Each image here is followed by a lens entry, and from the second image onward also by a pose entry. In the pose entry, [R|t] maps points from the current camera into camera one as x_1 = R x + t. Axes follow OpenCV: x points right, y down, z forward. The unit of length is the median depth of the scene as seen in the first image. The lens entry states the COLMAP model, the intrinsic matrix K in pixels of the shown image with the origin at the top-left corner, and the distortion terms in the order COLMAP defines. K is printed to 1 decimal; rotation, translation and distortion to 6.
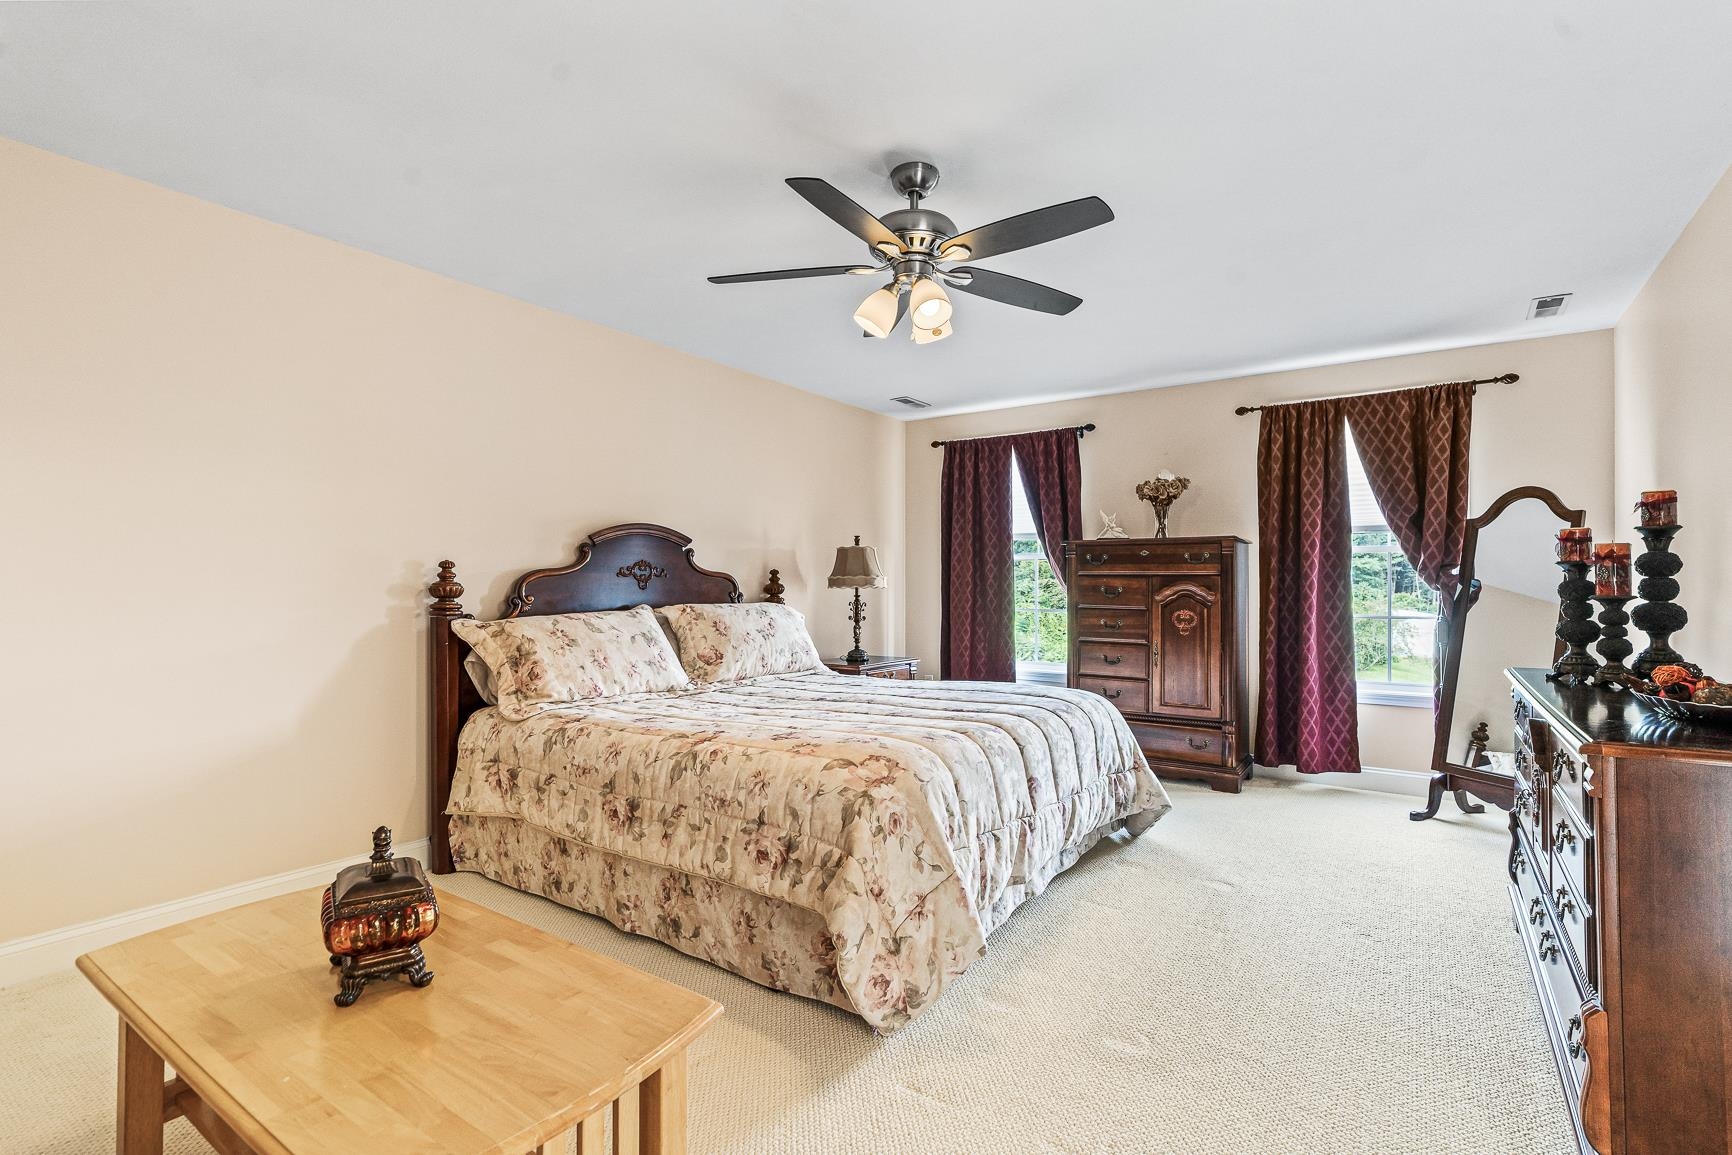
lens RADIAL K [[812.9, 0, 866.0], [0, 812.9, 577.5], [0, 0, 1]] dist [0.000341, 0.000019]
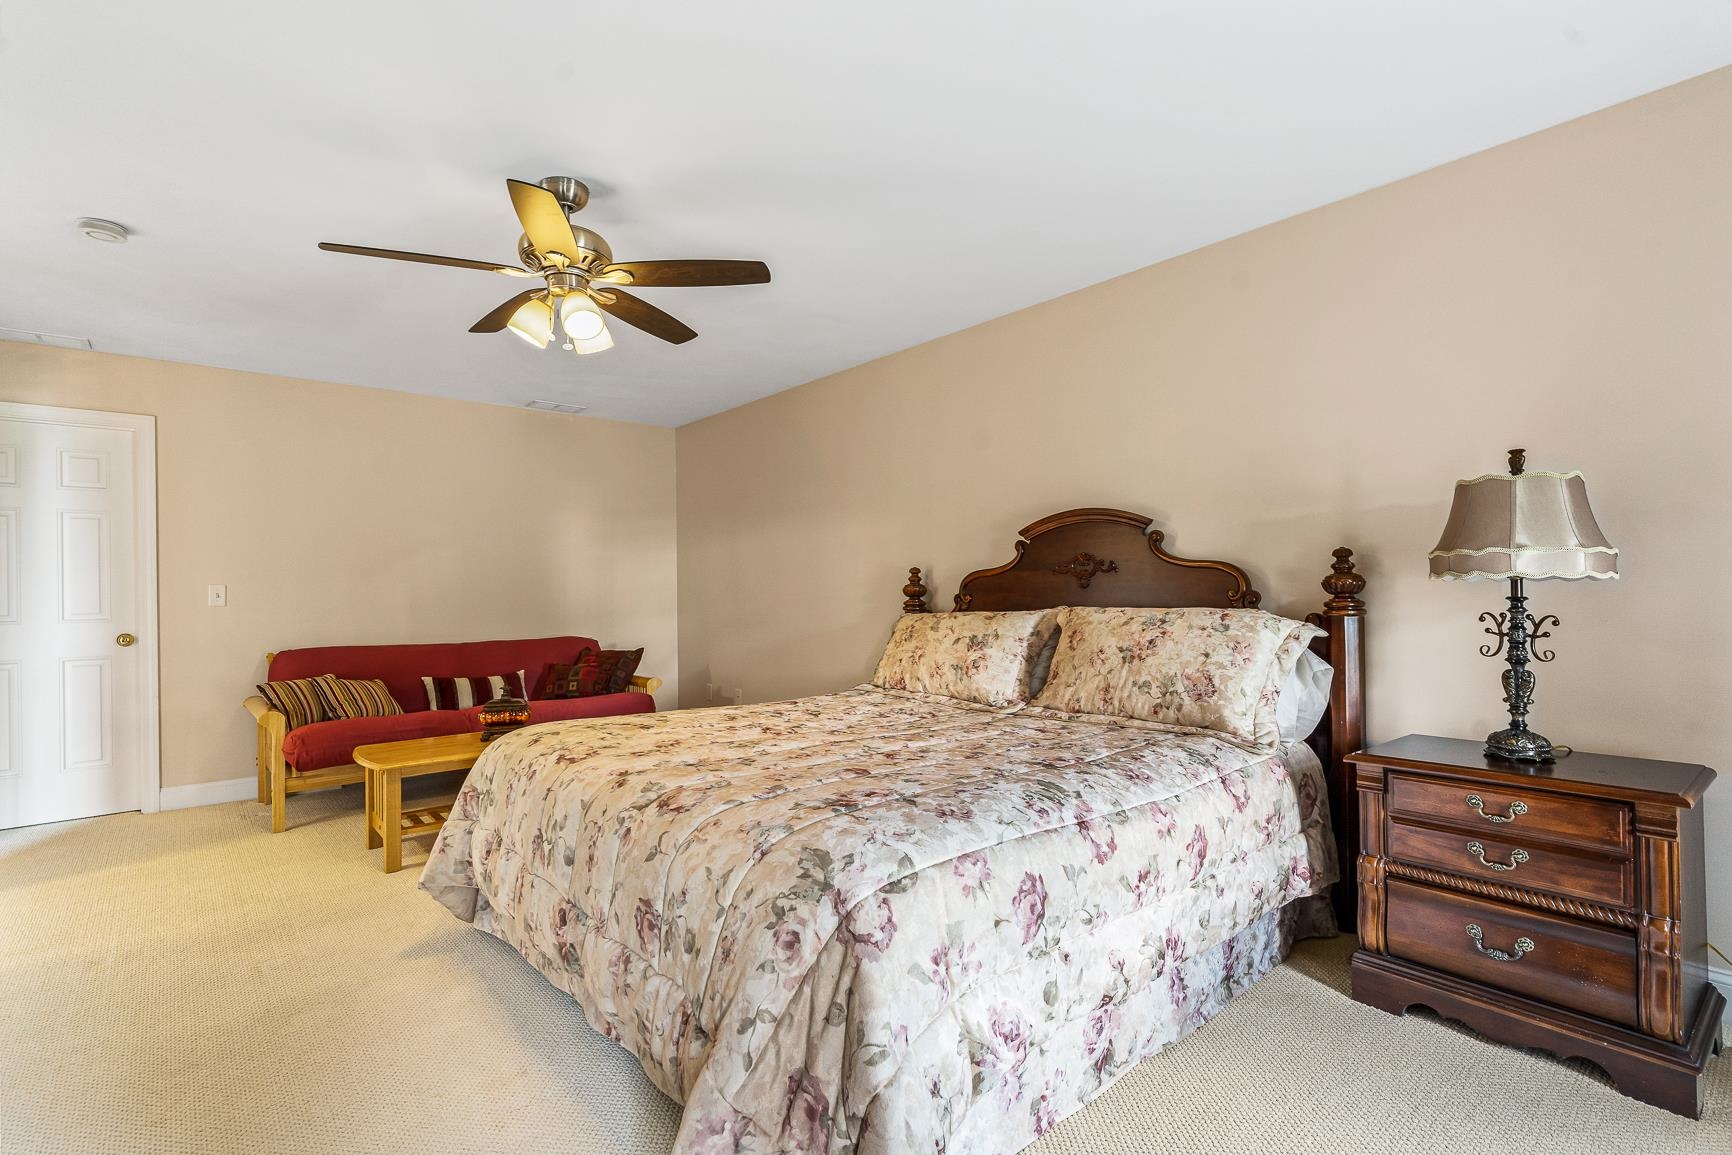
lens RADIAL K [[743.5, 0, 866.0], [0, 743.5, 577.5], [0, 0, 1]] dist [-0.000070, -0.000025]
pose [[-0.233494, -0.010858, -0.972298, 0.471225], [0.030985, 0.999347, -0.018601, 0.010475], [0.971864, -0.034469, -0.233005, 0.860168]]
